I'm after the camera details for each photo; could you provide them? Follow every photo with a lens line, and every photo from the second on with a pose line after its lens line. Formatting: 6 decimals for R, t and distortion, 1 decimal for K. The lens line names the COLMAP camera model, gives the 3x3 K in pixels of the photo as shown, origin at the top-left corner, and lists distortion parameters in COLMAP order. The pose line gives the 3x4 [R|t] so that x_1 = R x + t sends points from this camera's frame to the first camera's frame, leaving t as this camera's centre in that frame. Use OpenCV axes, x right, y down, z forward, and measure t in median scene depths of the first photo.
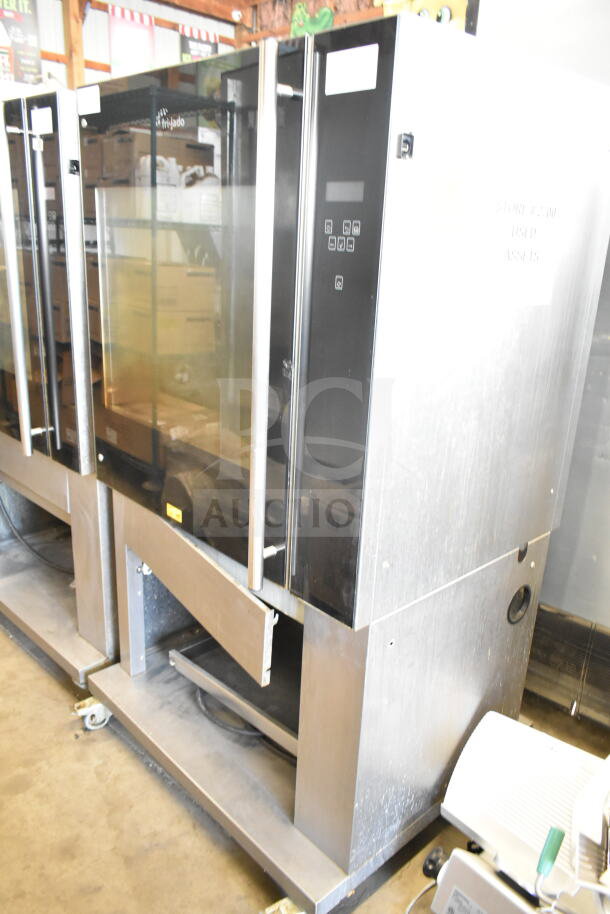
lens RADIAL K [[693.2, 0, 305.0], [0, 693.2, 457.0], [0, 0, 1]] dist [-0.006785, -0.000744]
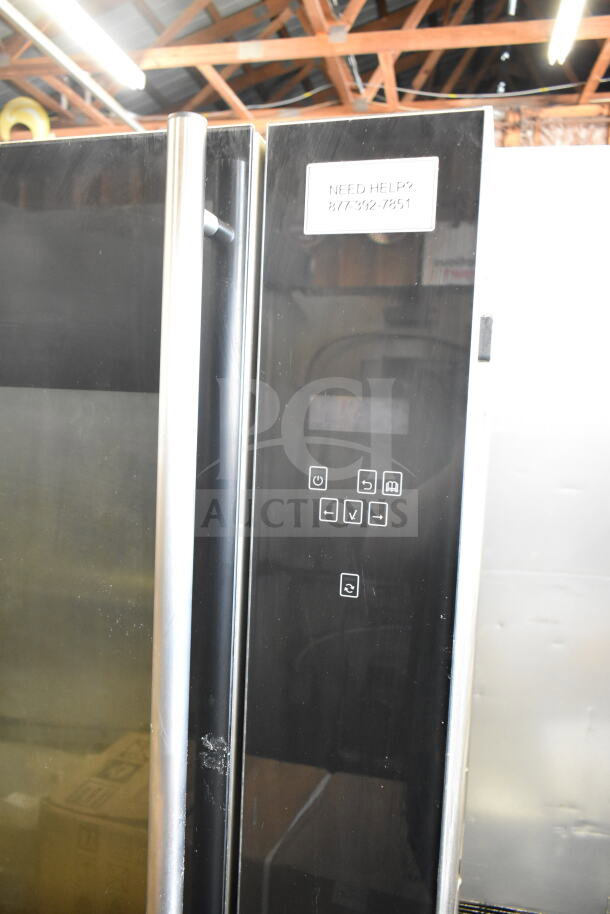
lens RADIAL K [[693.2, 0, 305.0], [0, 693.2, 457.0], [0, 0, 1]] dist [-0.006785, -0.000744]
pose [[0.837144, -0.048678, 0.544812, -0.193952], [0.161118, 0.973787, -0.160564, -0.206891], [-0.522715, 0.222194, 0.823043, 0.450013]]
